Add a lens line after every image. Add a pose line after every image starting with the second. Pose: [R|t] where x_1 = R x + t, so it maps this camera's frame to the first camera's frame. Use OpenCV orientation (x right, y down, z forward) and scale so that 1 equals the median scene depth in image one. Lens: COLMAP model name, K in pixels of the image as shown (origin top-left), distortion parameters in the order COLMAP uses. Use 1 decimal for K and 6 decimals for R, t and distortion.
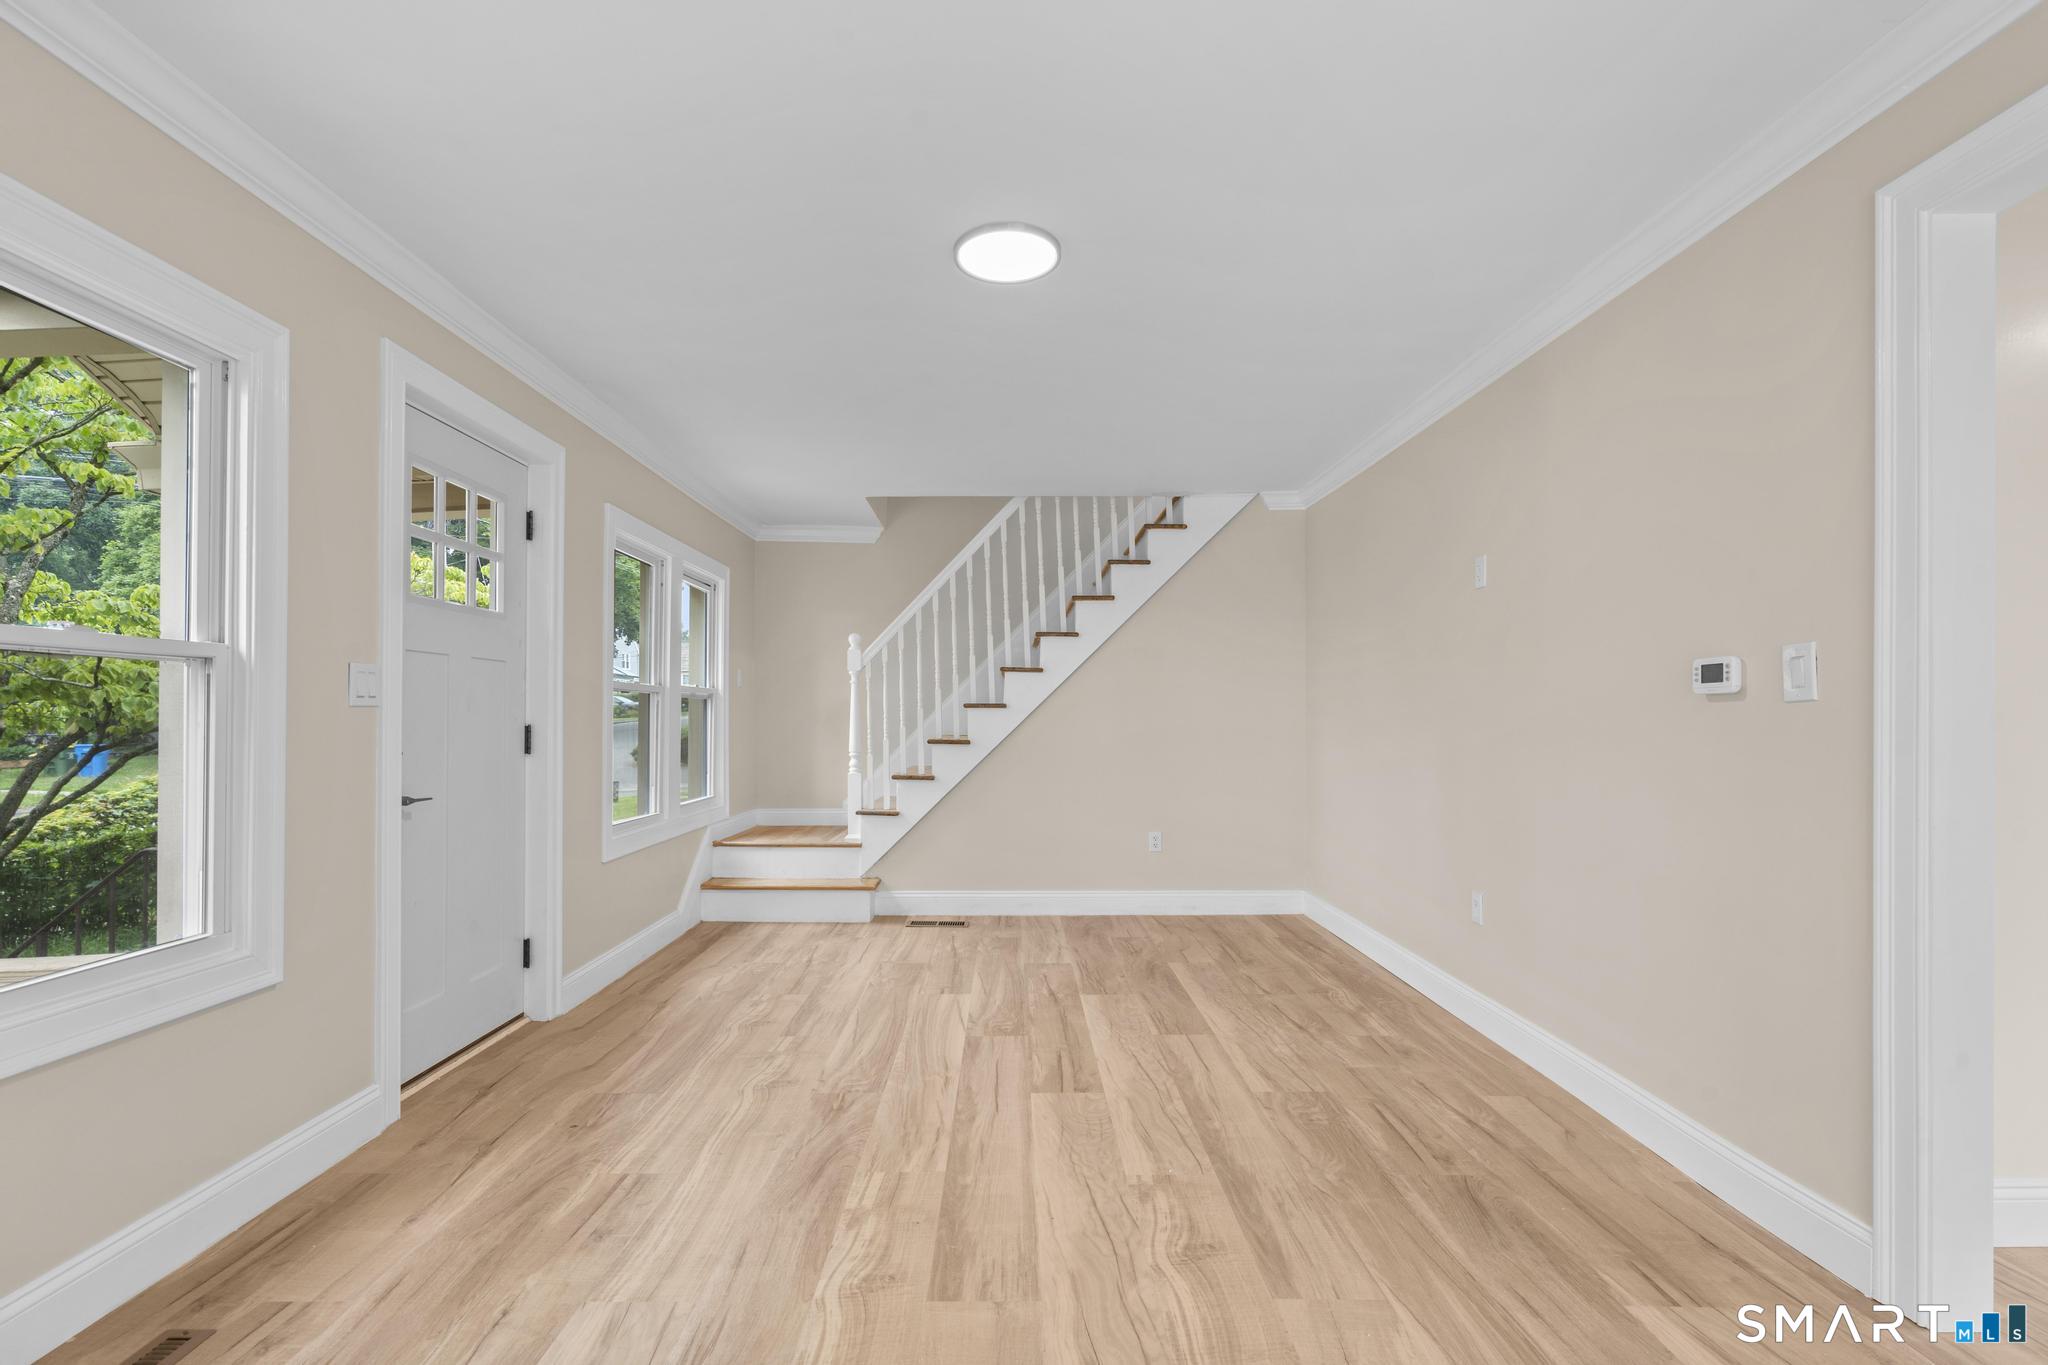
lens RADIAL K [[921.7, 0, 1022.1], [0, 921.7, 683.6], [0, 0, 1]] dist [-0.006100, 0.003910]
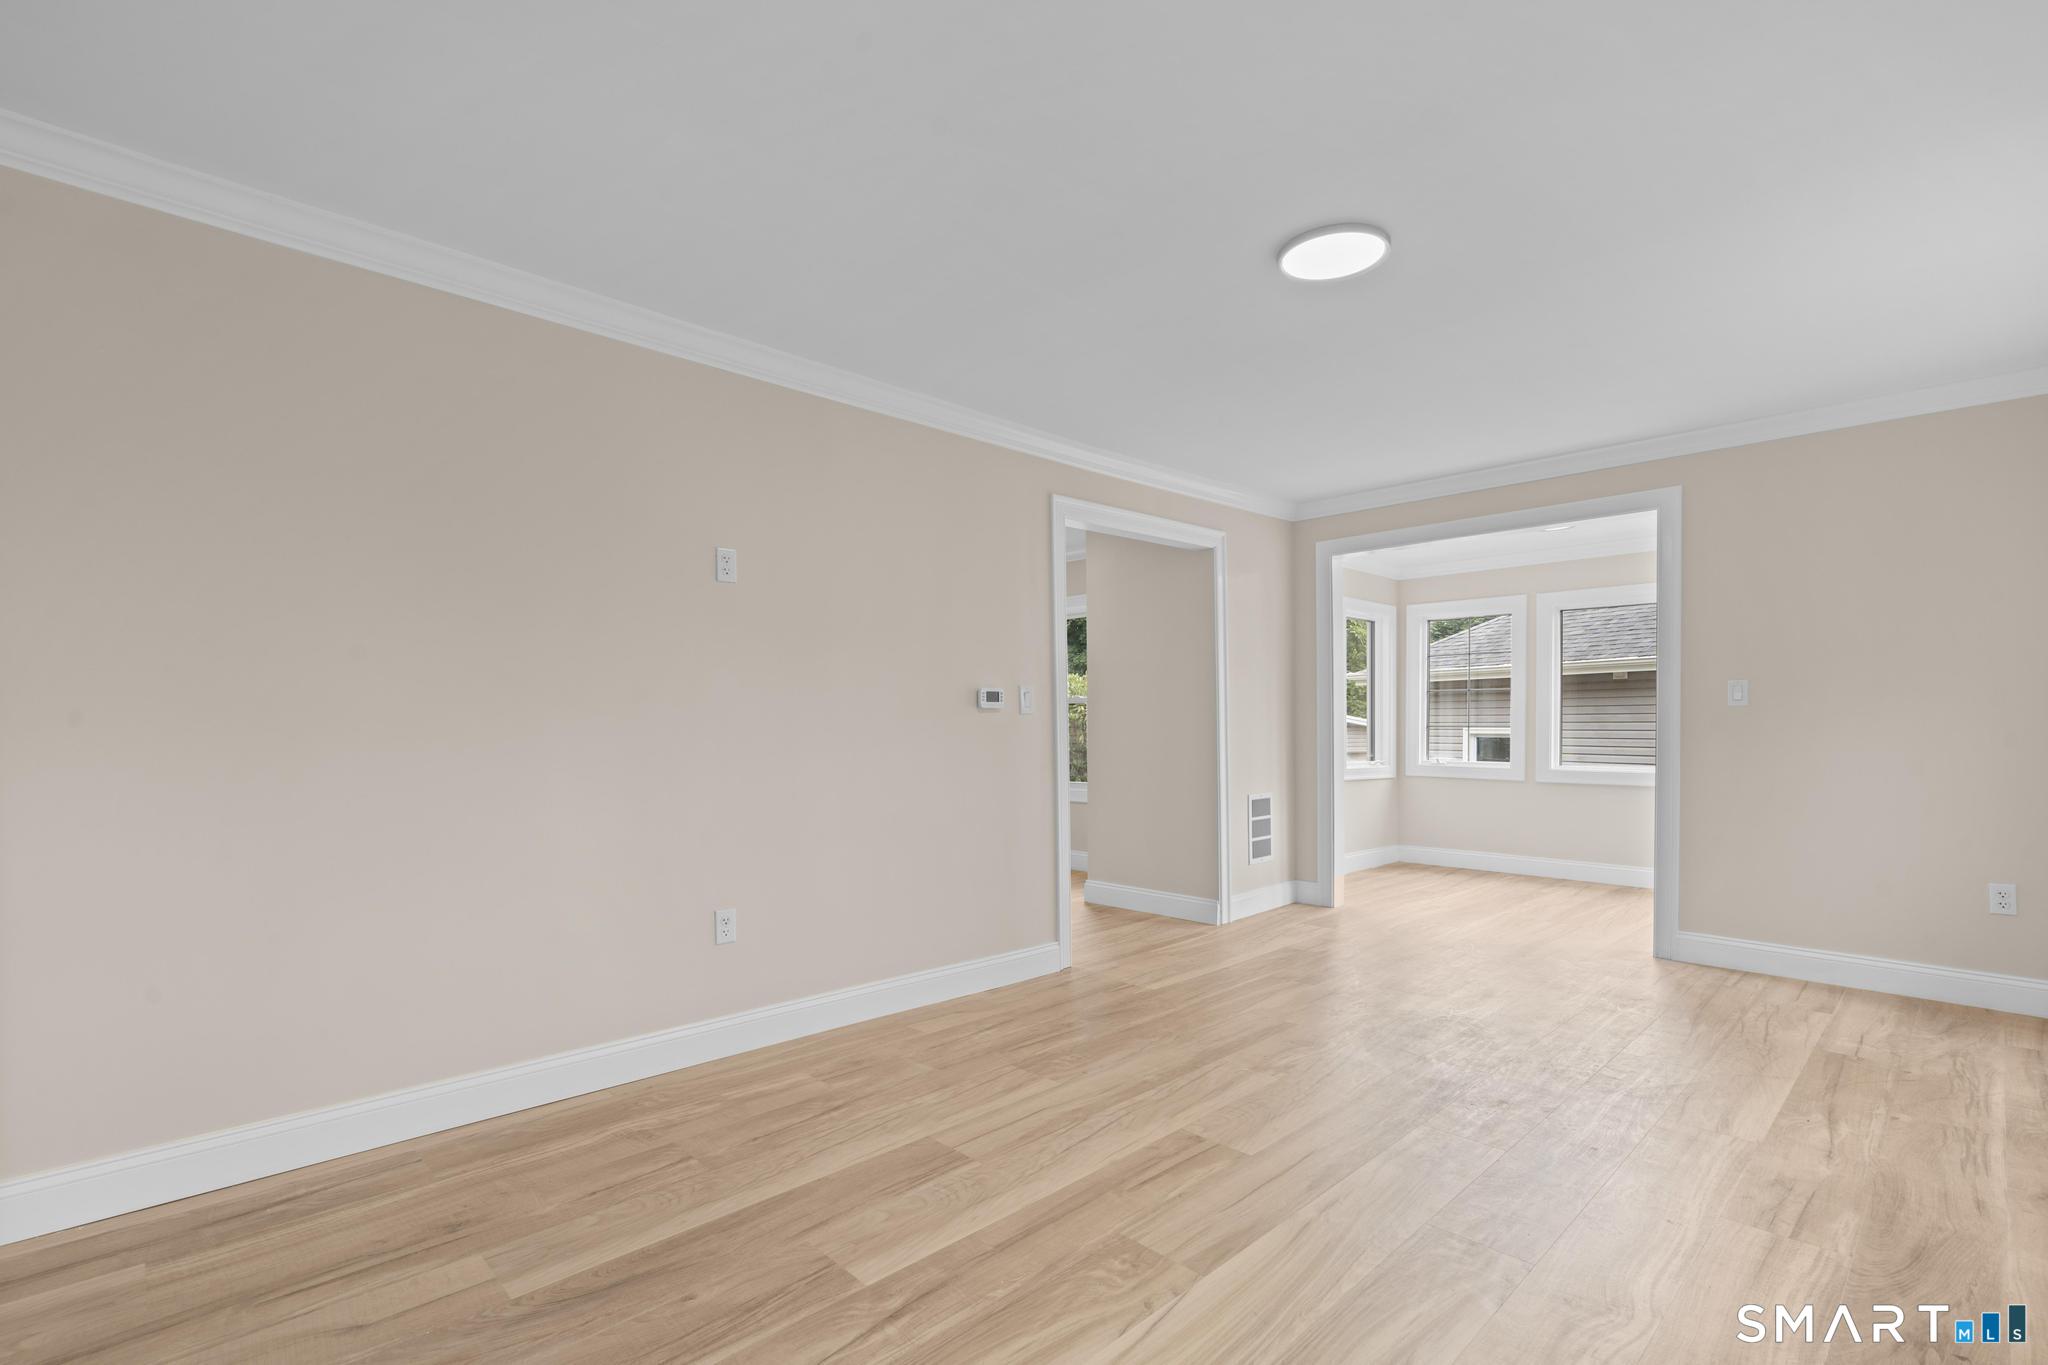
lens RADIAL K [[921.7, 0, 1003.1], [0, 921.7, 739.1], [0, 0, 1]] dist [-0.006100, 0.003910]
pose [[-0.664795, -0.005478, 0.747006, -0.435422], [-0.024329, 0.999601, -0.014320, 0.070514], [-0.746629, -0.027694, -0.664663, 1.611791]]
